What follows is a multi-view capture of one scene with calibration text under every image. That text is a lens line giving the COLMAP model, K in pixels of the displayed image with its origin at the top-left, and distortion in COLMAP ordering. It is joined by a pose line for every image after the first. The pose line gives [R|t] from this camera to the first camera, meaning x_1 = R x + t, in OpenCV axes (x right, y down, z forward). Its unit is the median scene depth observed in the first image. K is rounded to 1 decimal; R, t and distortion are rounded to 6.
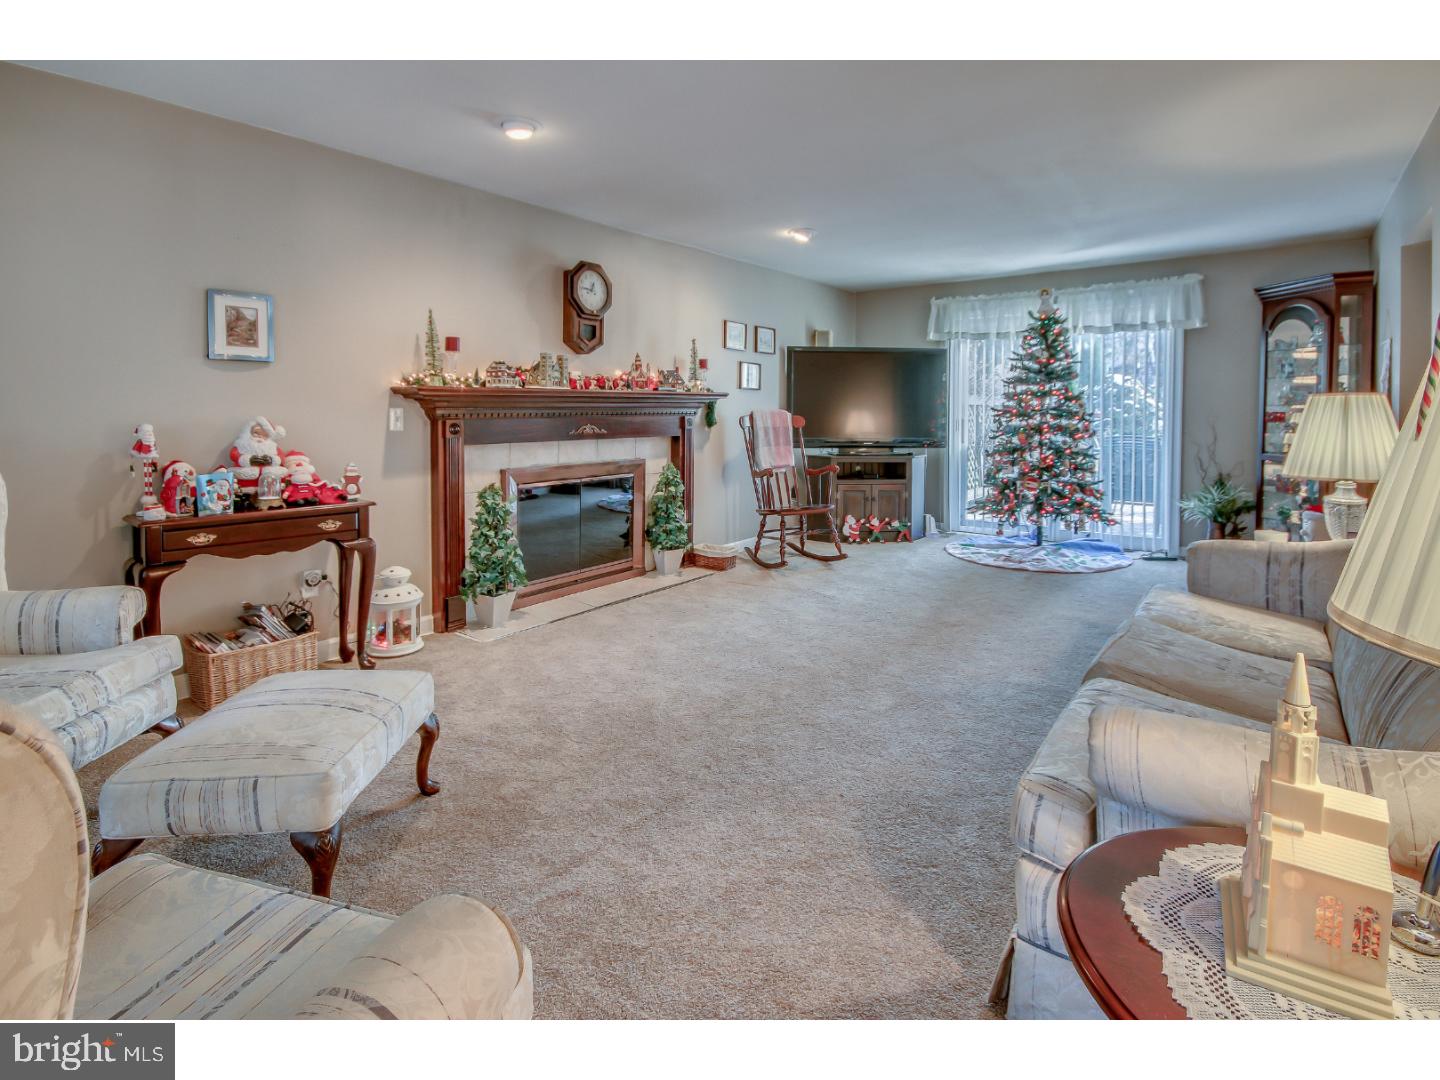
lens RADIAL K [[732.2, 0, 779.6], [0, 732.2, 417.8], [0, 0, 1]] dist [-0.001119, -0.000146]
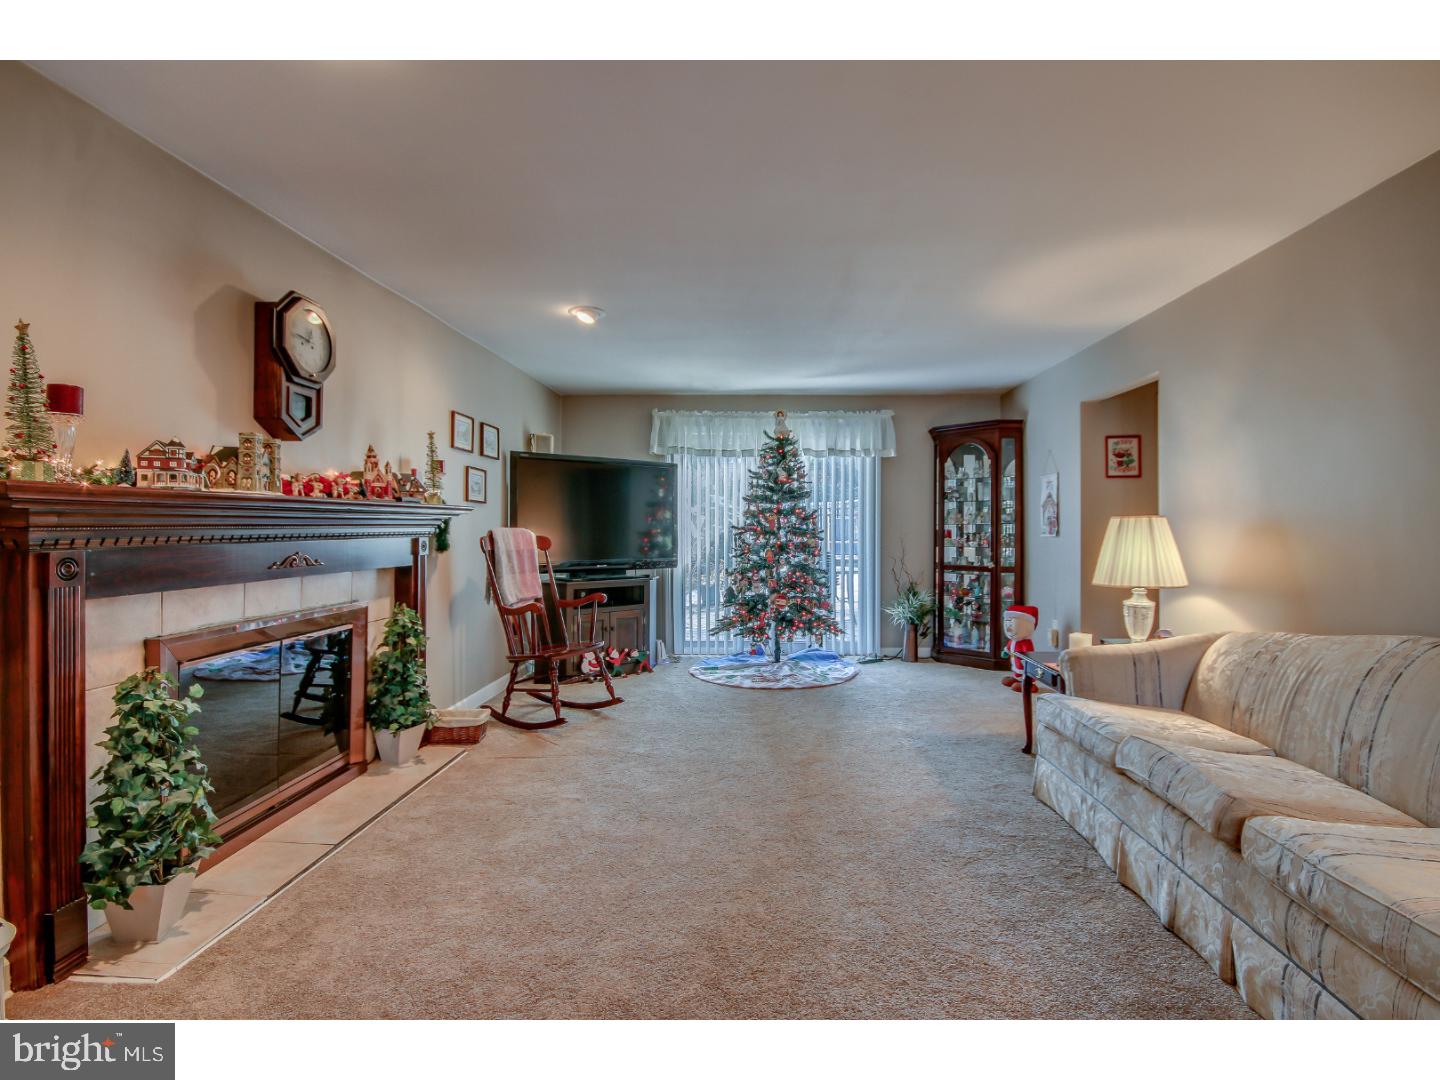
lens RADIAL K [[683.5, 0, 743.1], [0, 683.5, 523.3], [0, 0, 1]] dist [0.000138, 0.001542]
pose [[0.822362, 0.003027, 0.568956, -0.242134], [0.005274, 0.999902, -0.012944, -0.005647], [-0.568940, 0.013645, 0.822266, 0.257317]]
